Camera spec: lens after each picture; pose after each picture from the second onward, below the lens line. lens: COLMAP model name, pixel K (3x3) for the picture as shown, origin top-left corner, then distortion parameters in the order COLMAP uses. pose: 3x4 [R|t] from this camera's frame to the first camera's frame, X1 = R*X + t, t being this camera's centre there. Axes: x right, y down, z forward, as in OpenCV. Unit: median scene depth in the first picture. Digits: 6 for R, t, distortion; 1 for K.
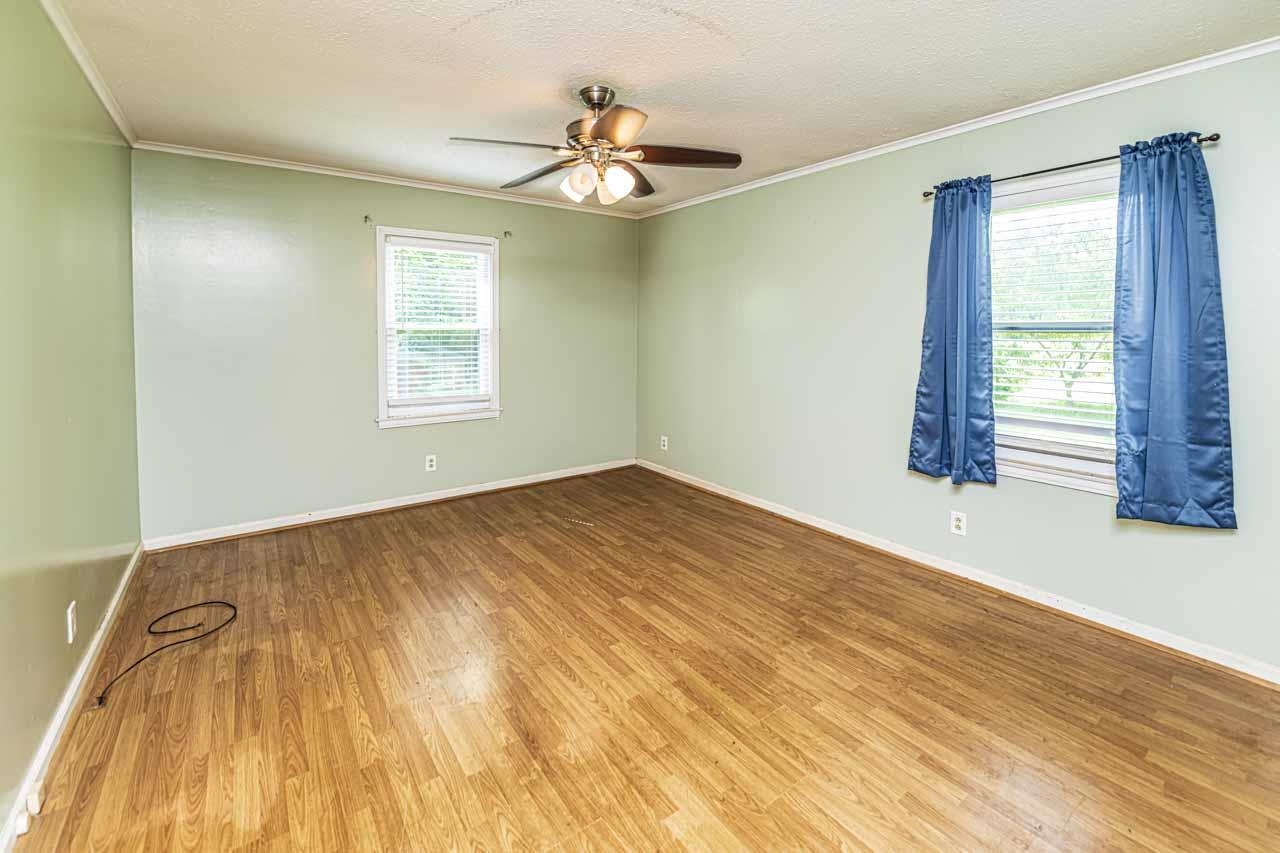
lens RADIAL K [[514.9, 0, 640.0], [0, 514.9, 426.5], [0, 0, 1]] dist [-0.009978, -0.000008]
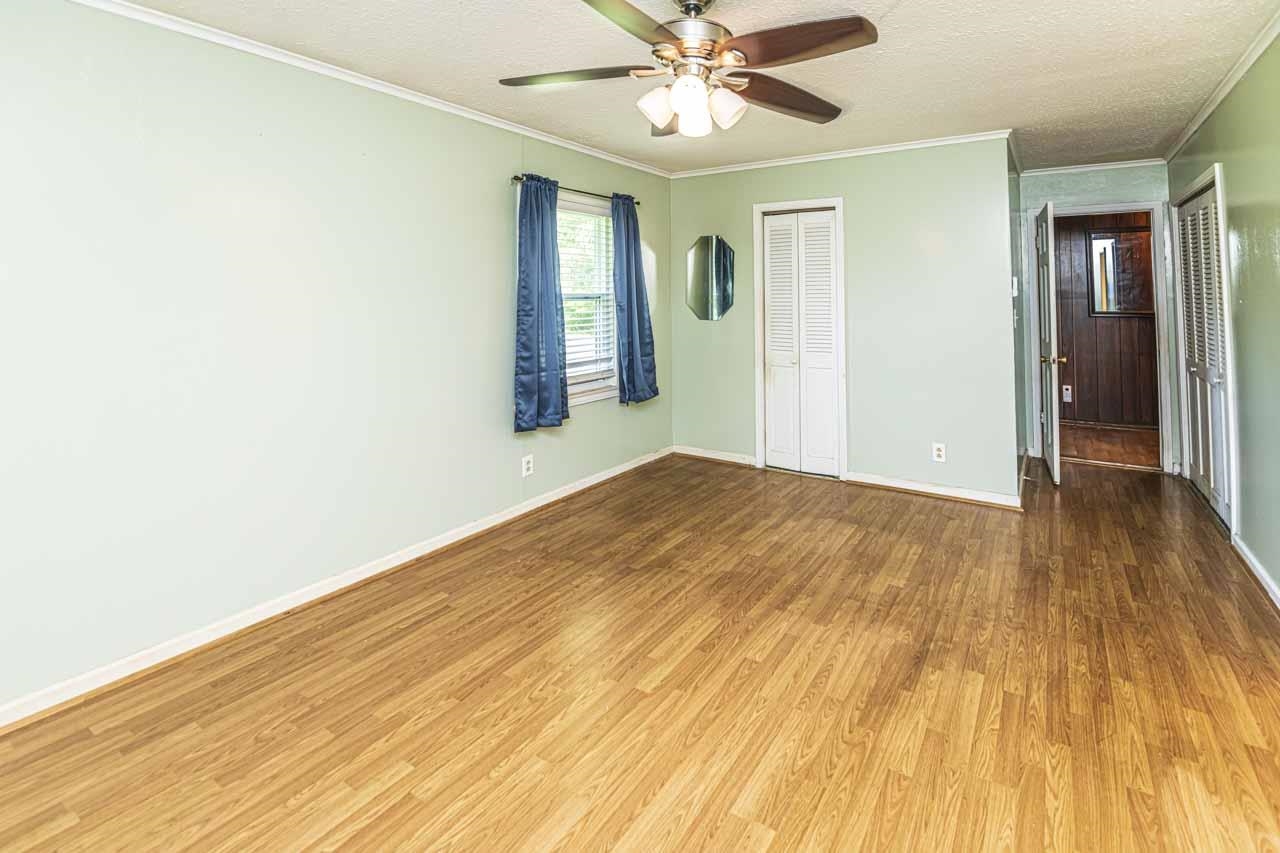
lens RADIAL K [[631.6, 0, 641.5], [0, 631.6, 377.0], [0, 0, 1]] dist [-0.004002, -0.000980]
pose [[-0.354867, -0.119409, 0.927260, -0.979393], [0.179189, 0.964736, 0.192812, -0.297236], [-0.917584, 0.234577, -0.320956, 1.502016]]
